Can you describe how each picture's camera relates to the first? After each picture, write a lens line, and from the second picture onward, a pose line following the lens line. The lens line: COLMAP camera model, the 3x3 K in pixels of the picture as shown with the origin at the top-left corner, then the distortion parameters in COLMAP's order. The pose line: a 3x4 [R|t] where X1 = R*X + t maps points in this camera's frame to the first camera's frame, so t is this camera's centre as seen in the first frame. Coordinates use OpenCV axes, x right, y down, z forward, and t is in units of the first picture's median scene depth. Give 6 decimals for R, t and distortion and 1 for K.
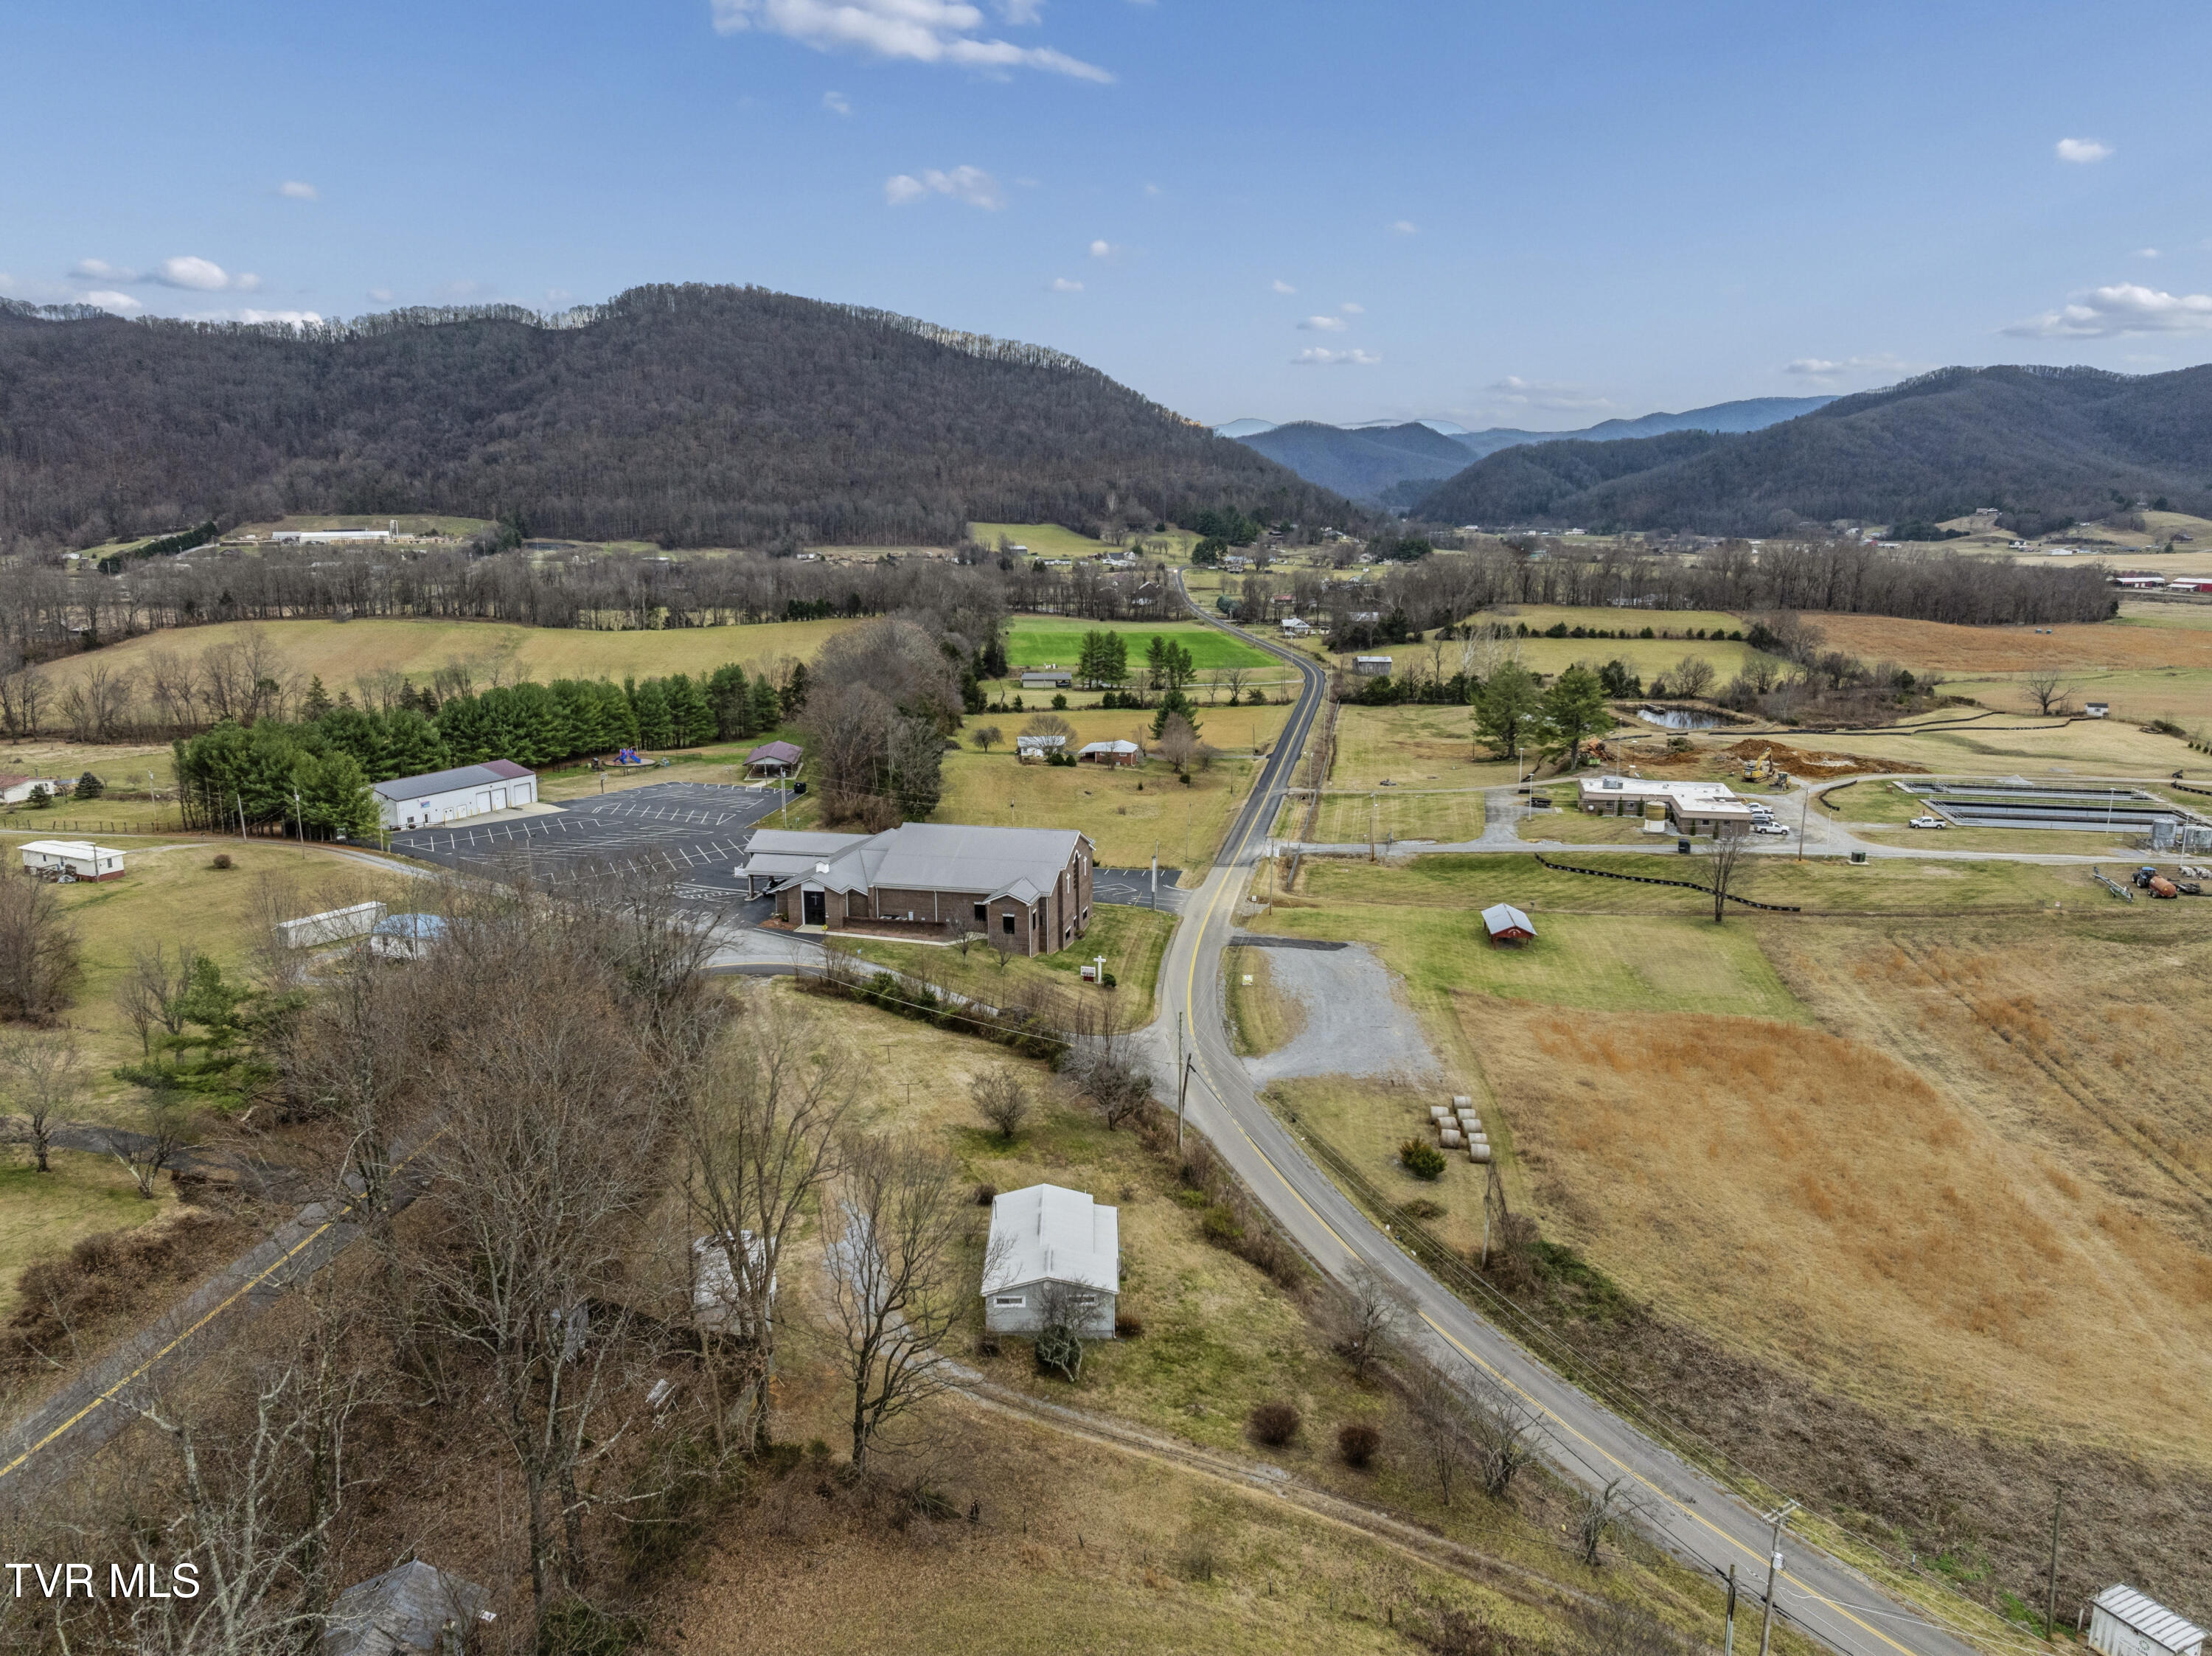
lens RADIAL K [[1551.8, 0, 1115.4], [0, 1551.8, 827.1], [0, 0, 1]] dist [-0.035434, -0.005092]
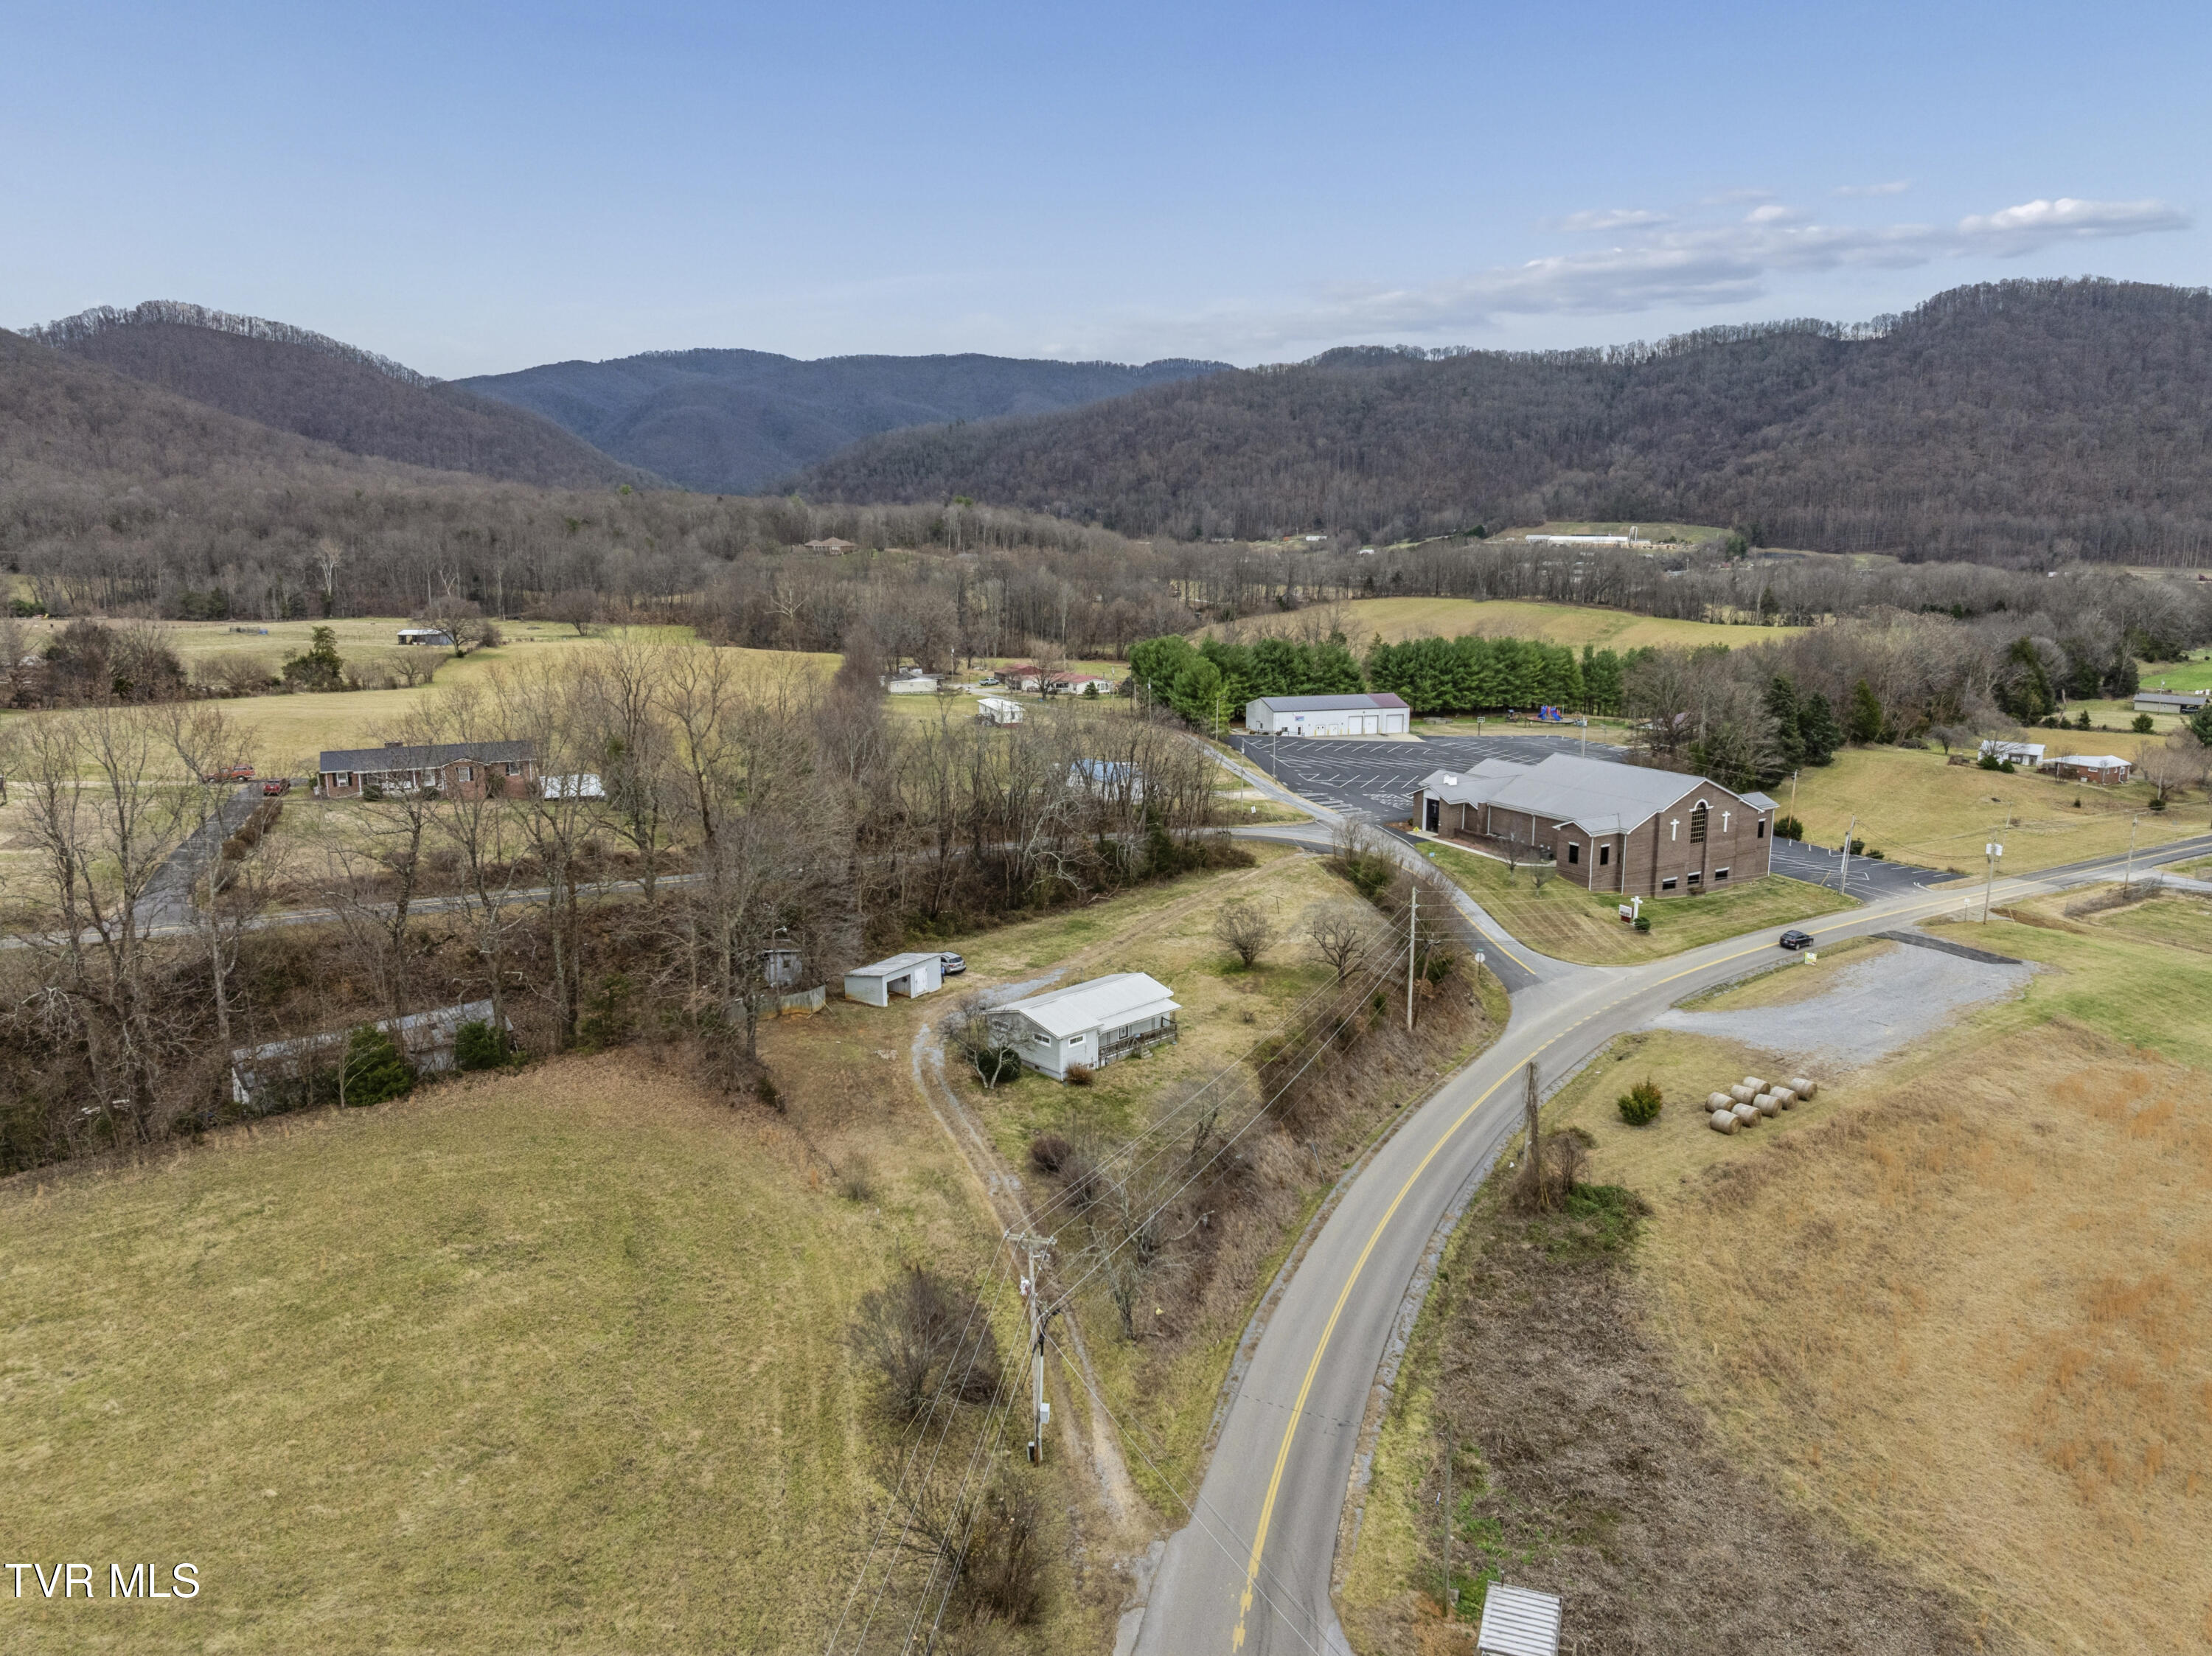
lens RADIAL K [[1551.8, 0, 1115.4], [0, 1551.8, 827.1], [0, 0, 1]] dist [-0.035434, -0.005092]
pose [[0.690185, 0.140942, -0.709775, 0.155793], [-0.151676, 0.987237, 0.048549, 0.015854], [0.707559, 0.074148, 0.702754, 0.039415]]
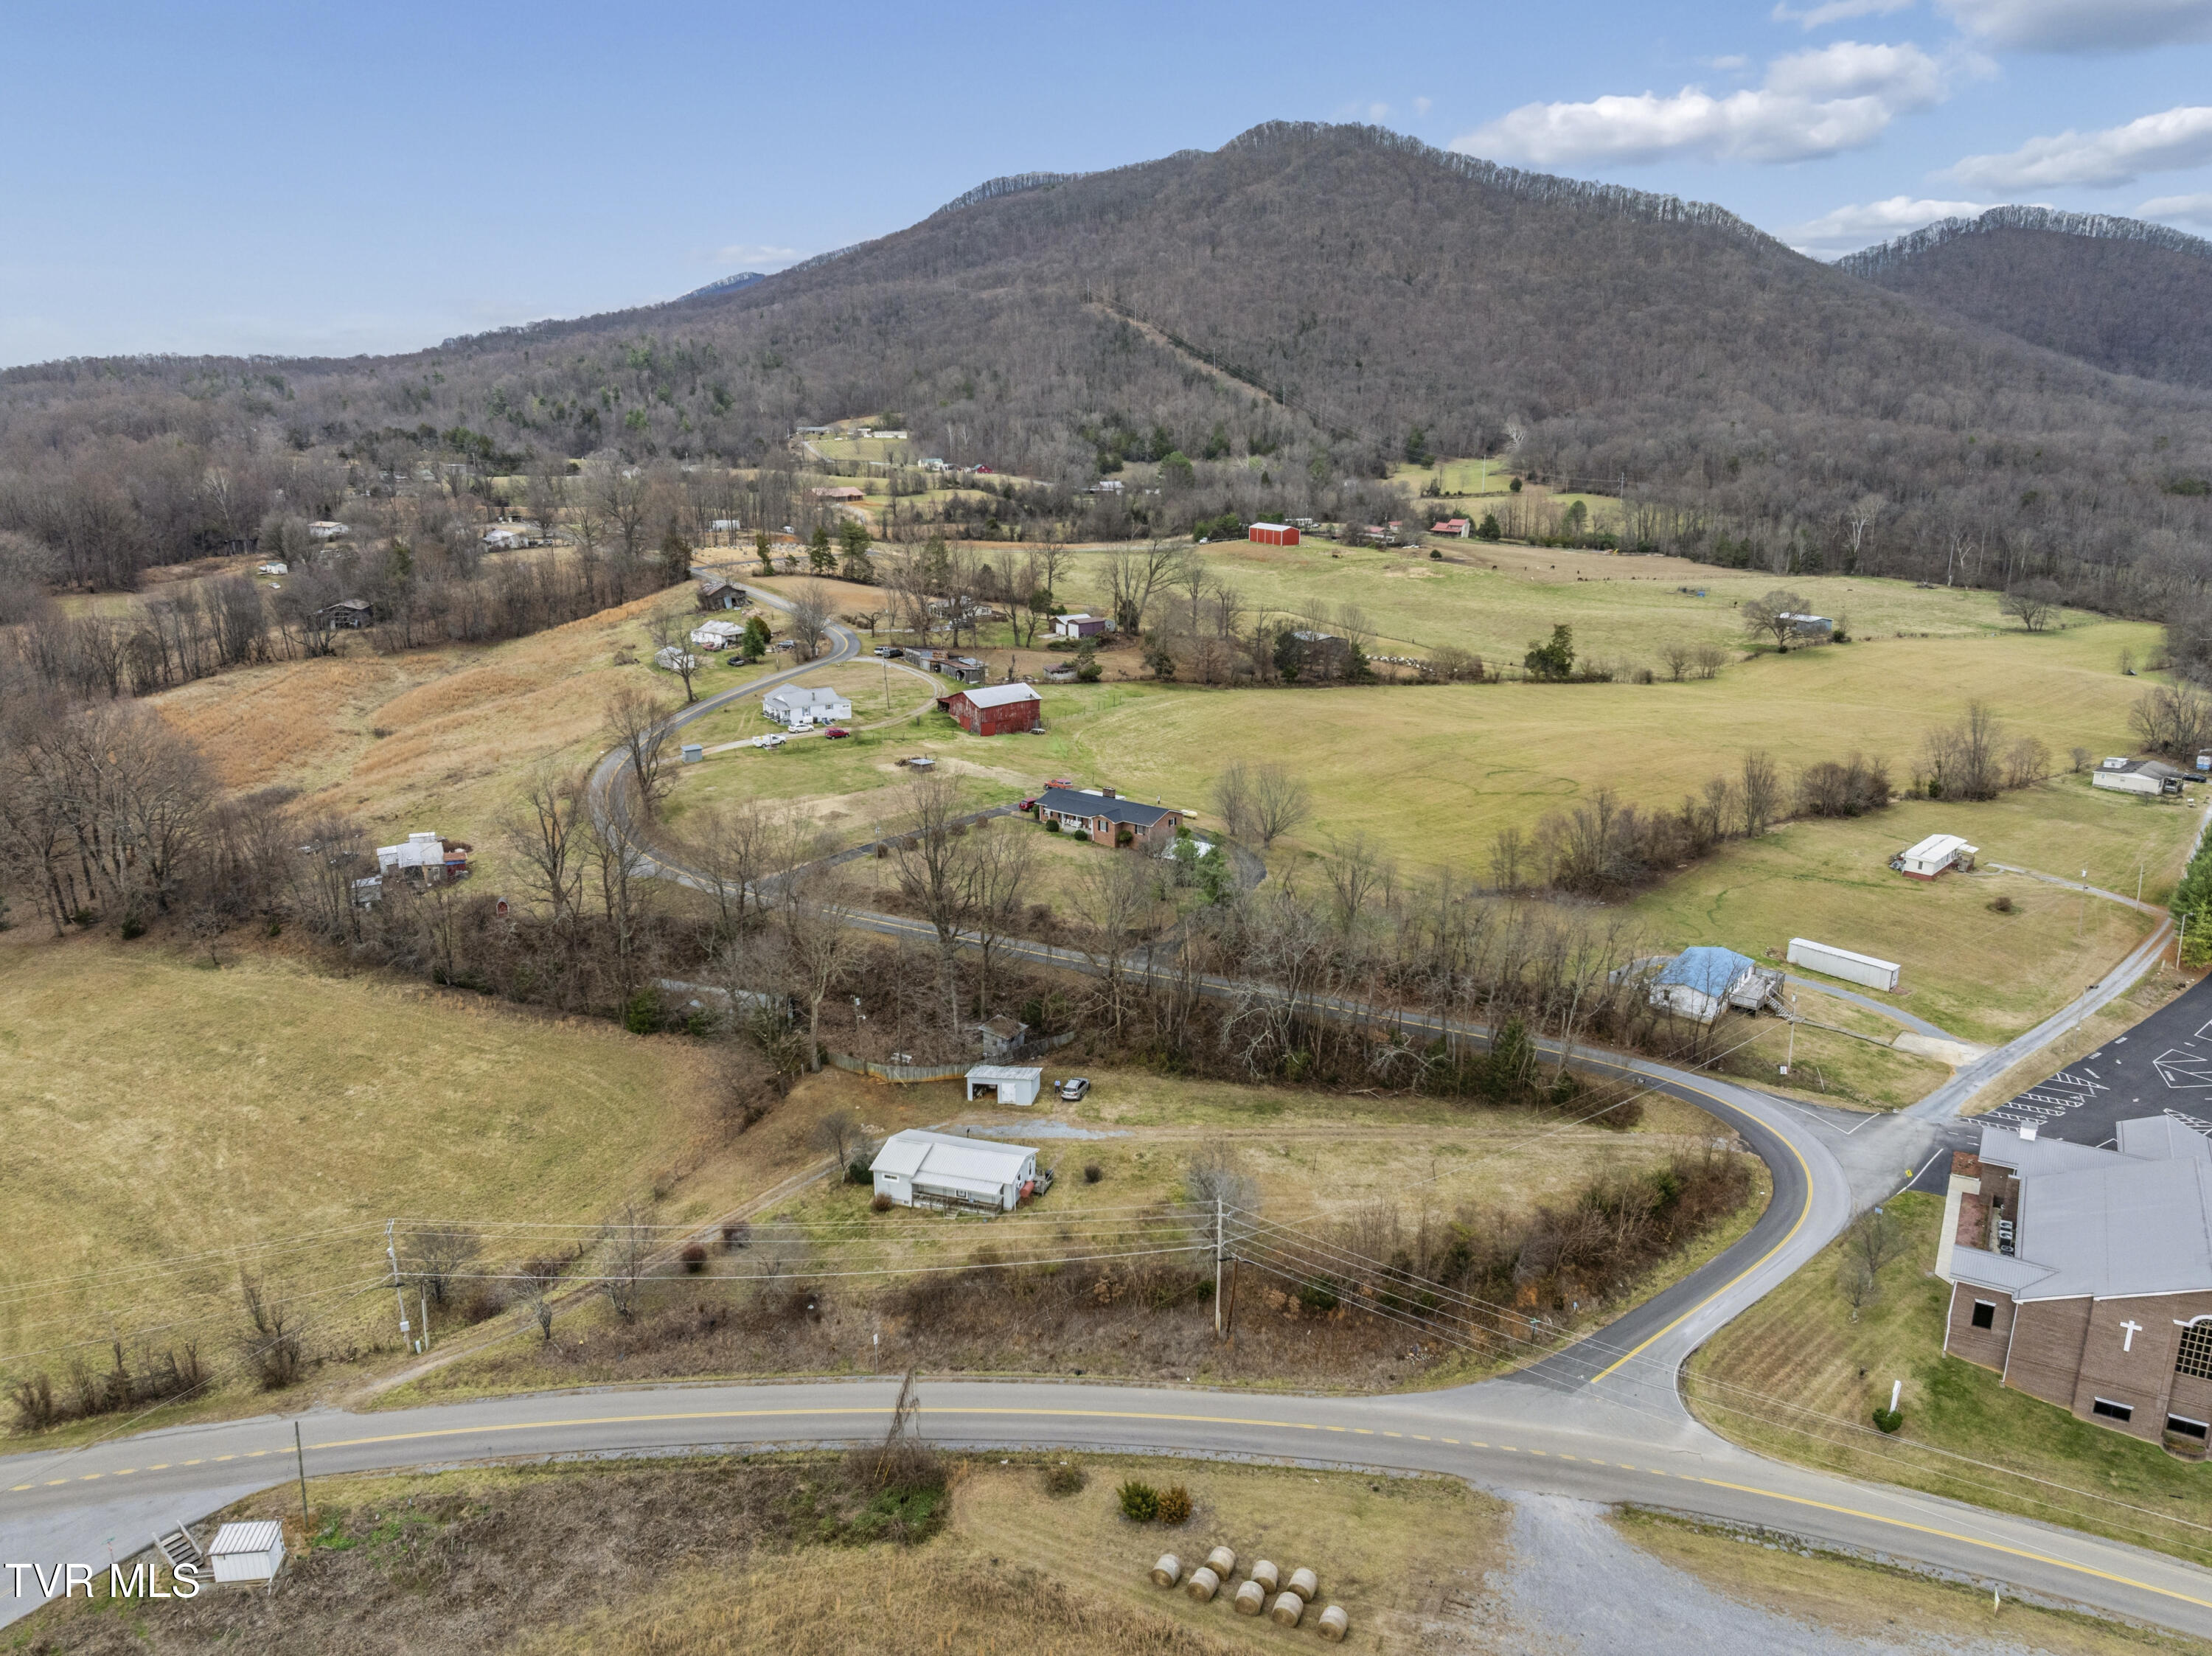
lens RADIAL K [[1551.8, 0, 1115.4], [0, 1551.8, 827.1], [0, 0, 1]] dist [-0.035434, -0.005092]
pose [[-0.322292, 0.249844, -0.913075, 0.227594], [-0.199863, 0.924841, 0.323610, -0.100832], [0.925301, 0.286787, -0.248135, 0.282416]]
